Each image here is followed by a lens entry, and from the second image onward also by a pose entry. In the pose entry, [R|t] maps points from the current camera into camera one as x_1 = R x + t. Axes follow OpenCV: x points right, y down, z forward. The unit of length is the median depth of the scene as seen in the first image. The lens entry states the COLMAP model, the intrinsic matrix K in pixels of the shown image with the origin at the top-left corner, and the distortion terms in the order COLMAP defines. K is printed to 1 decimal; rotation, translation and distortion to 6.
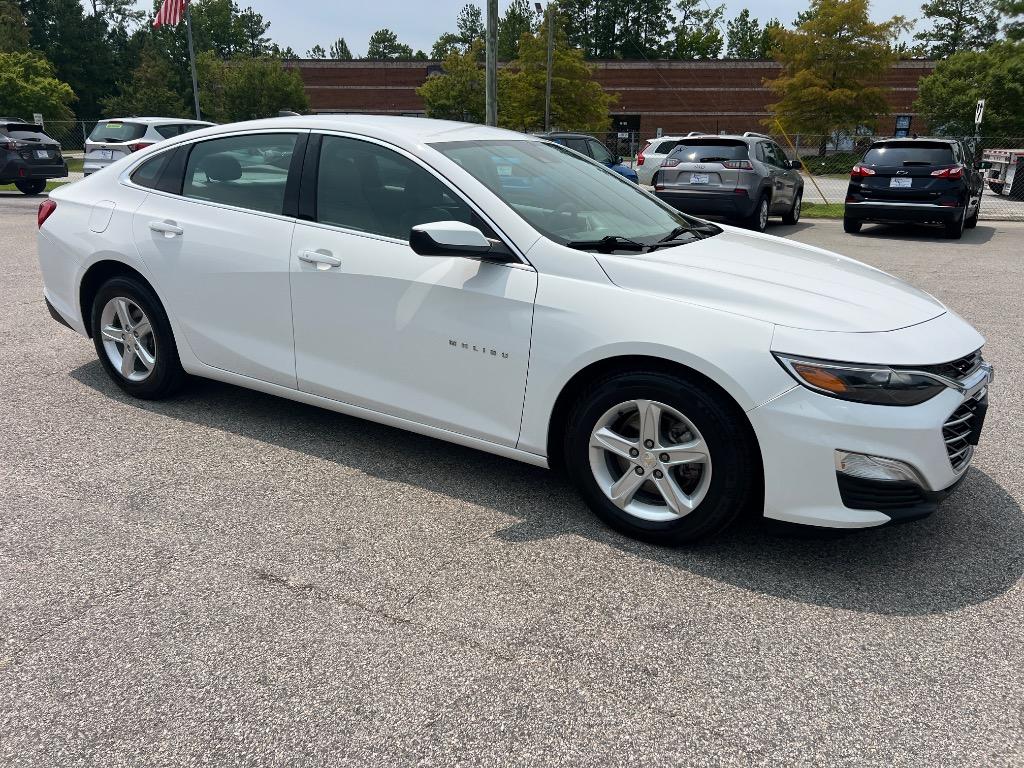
lens RADIAL K [[773.5, 0, 506.8], [0, 773.5, 380.4], [0, 0, 1]] dist [0.062654, -0.073663]
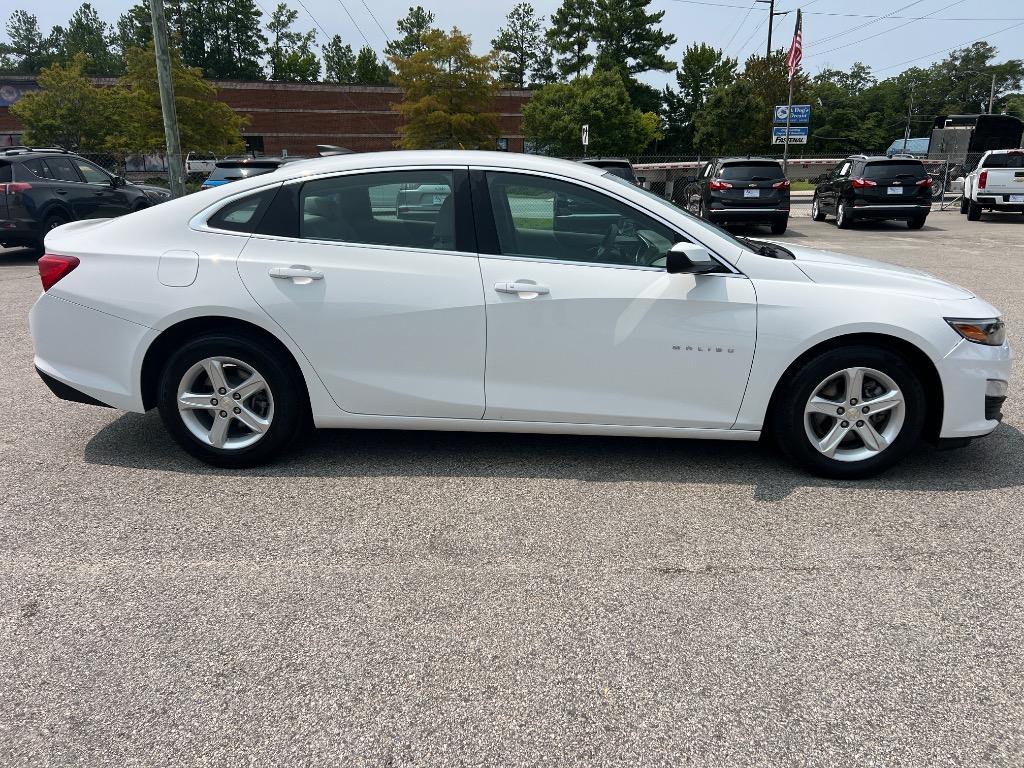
lens RADIAL K [[776.4, 0, 510.3], [0, 776.4, 382.7], [0, 0, 1]] dist [0.051015, -0.055664]
pose [[0.879370, -0.147016, 0.452874, -0.118892], [0.156821, 0.987496, 0.016063, -0.007892], [-0.449572, 0.056895, 0.891430, 0.012405]]
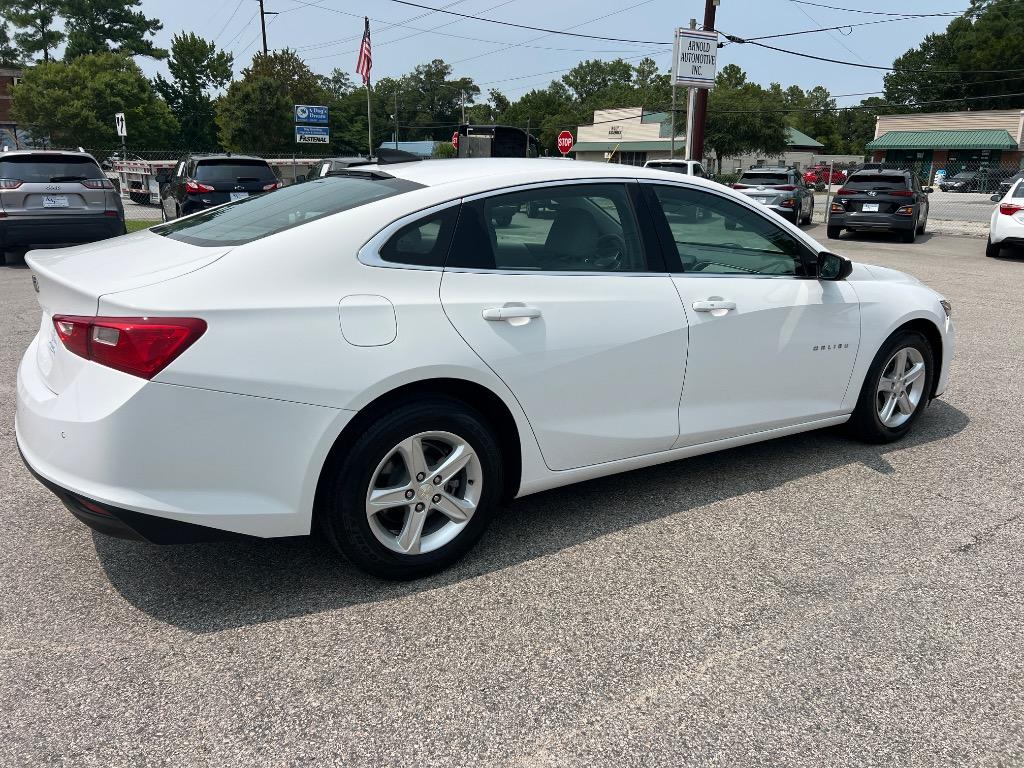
lens RADIAL K [[773.5, 0, 506.8], [0, 773.5, 380.4], [0, 0, 1]] dist [0.062654, -0.073663]
pose [[0.445574, -0.249290, 0.859836, -0.198524], [0.255807, 0.955857, 0.144568, -0.044275], [-0.857920, 0.155536, 0.489676, 0.119700]]
